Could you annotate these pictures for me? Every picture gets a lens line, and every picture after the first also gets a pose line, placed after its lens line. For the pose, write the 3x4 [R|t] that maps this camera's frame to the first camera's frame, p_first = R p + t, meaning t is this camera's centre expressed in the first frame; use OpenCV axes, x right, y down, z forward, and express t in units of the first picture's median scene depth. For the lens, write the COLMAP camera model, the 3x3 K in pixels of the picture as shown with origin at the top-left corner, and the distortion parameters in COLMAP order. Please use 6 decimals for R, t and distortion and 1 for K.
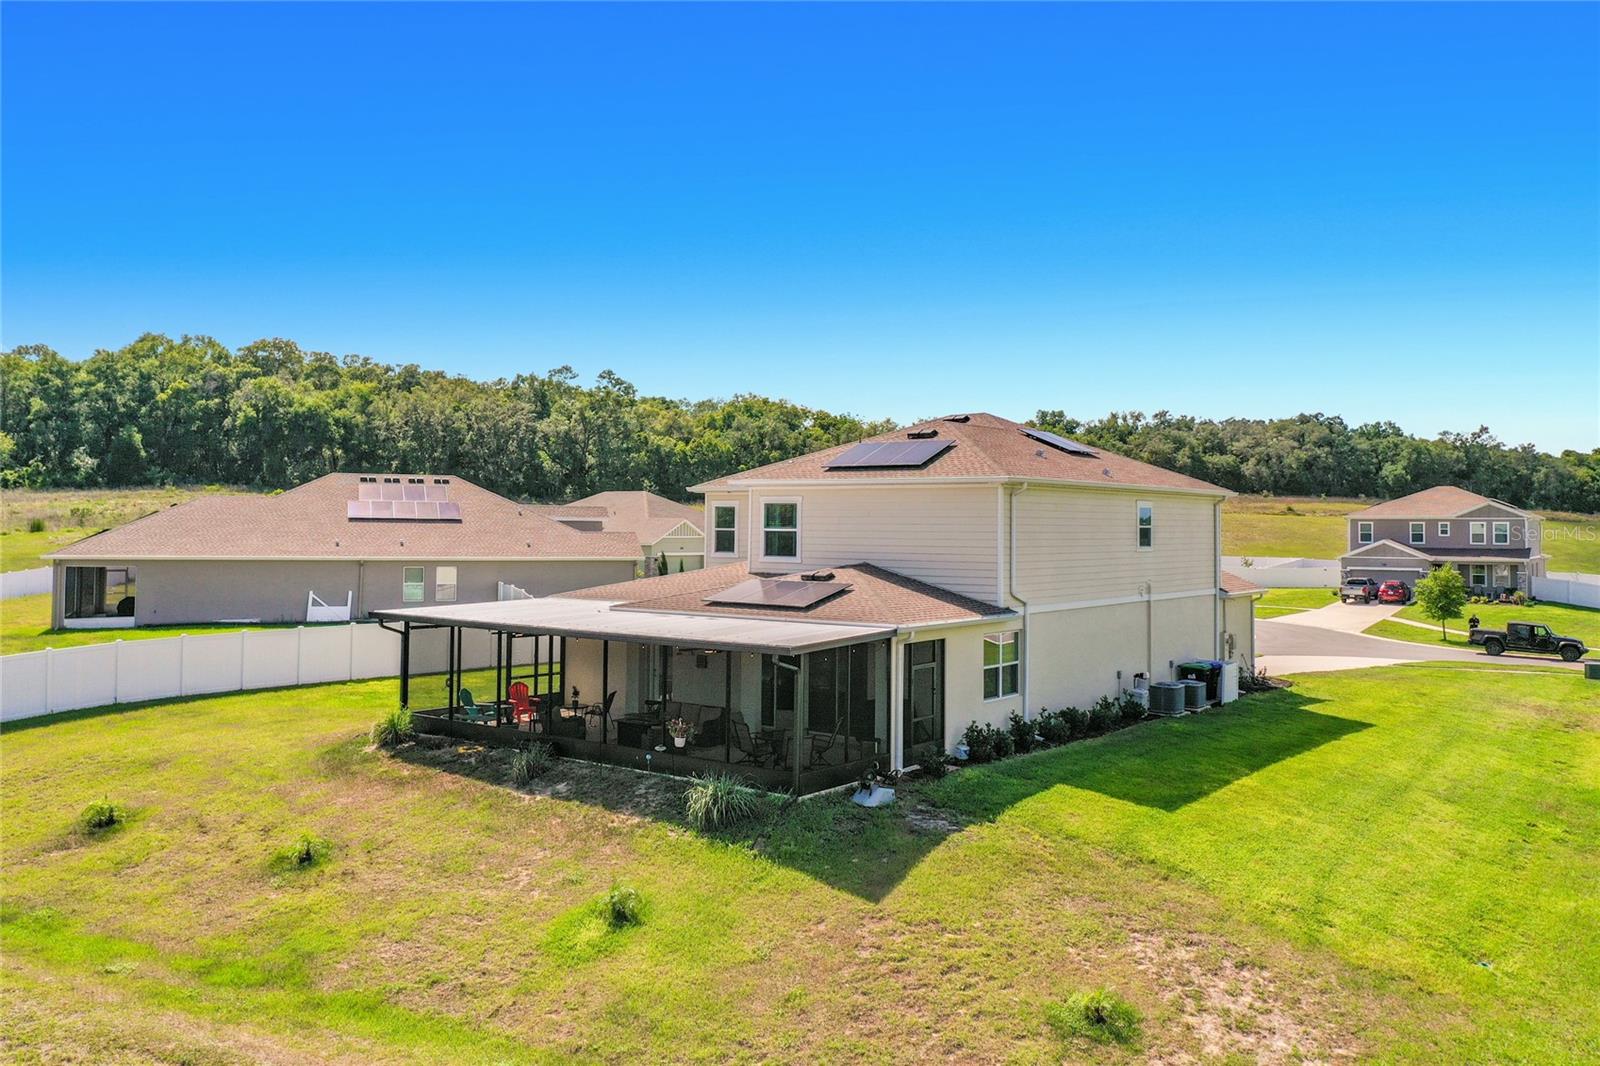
lens RADIAL K [[1205.7, 0, 769.2], [0, 1205.7, 531.6], [0, 0, 1]] dist [0.010065, 0.002318]
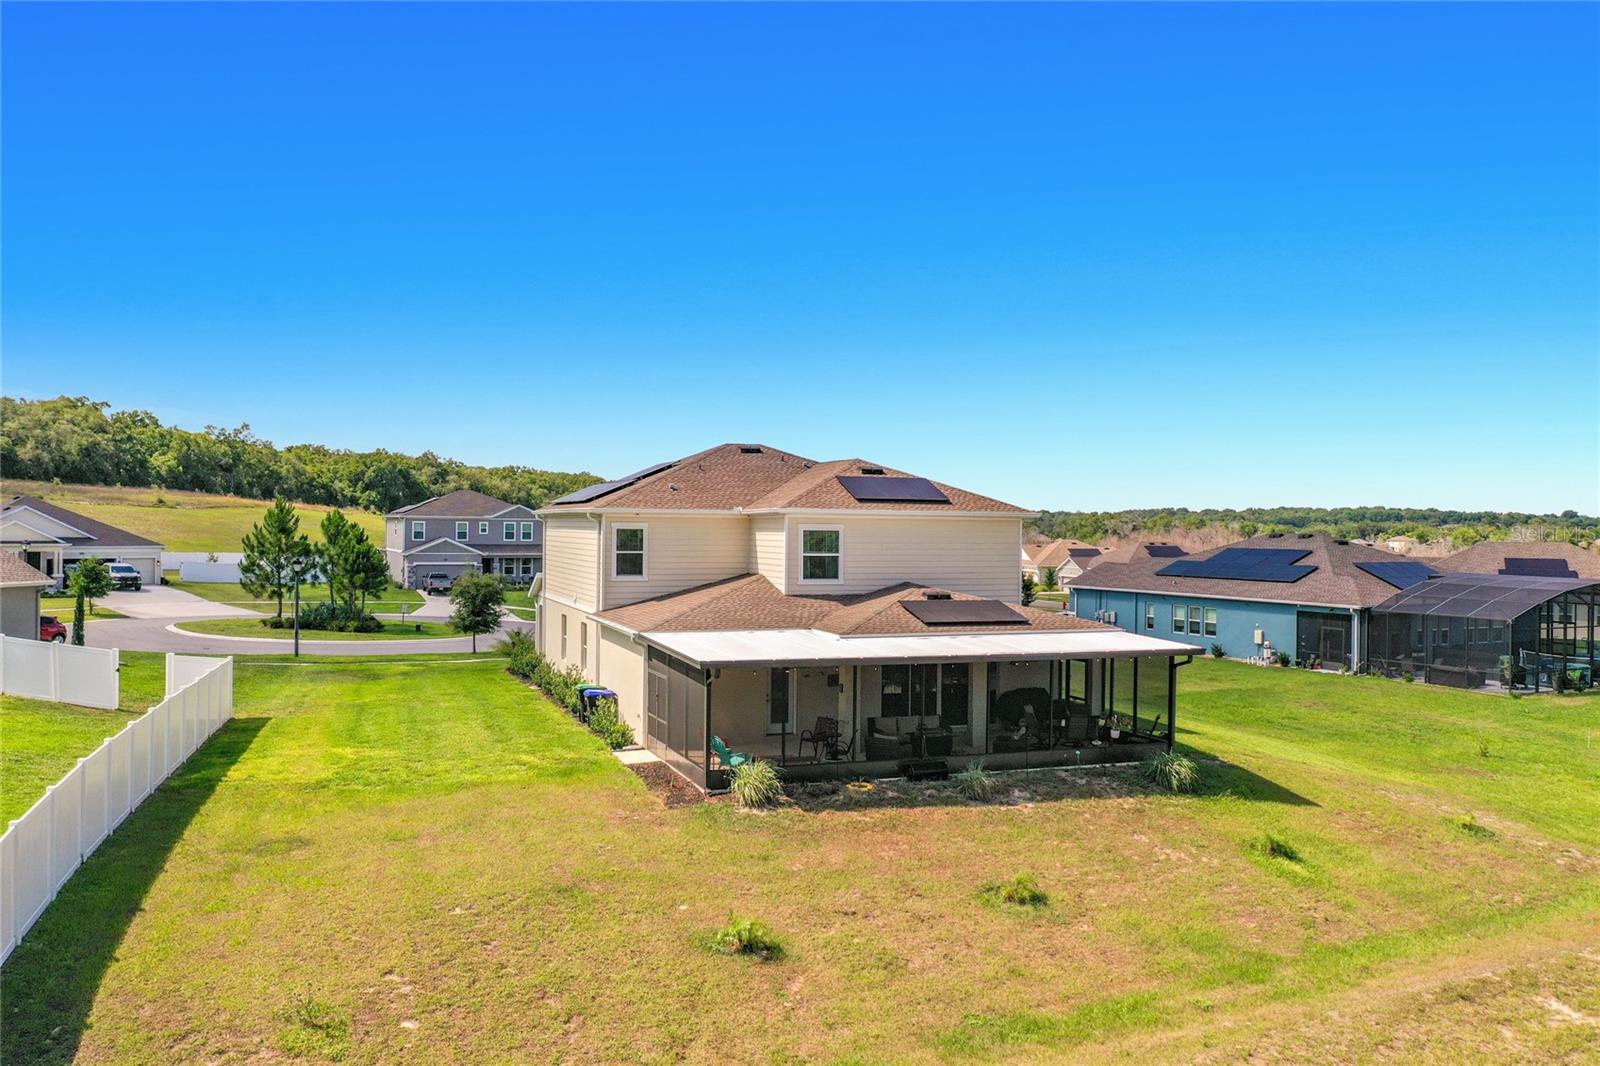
lens RADIAL K [[1205.7, 0, 769.2], [0, 1205.7, 531.6], [0, 0, 1]] dist [0.010065, 0.002318]
pose [[0.567490, -0.002706, 0.823376, -0.244304], [-0.005049, 0.999964, 0.006766, -0.007832], [-0.823365, -0.007997, 0.567456, 0.109469]]
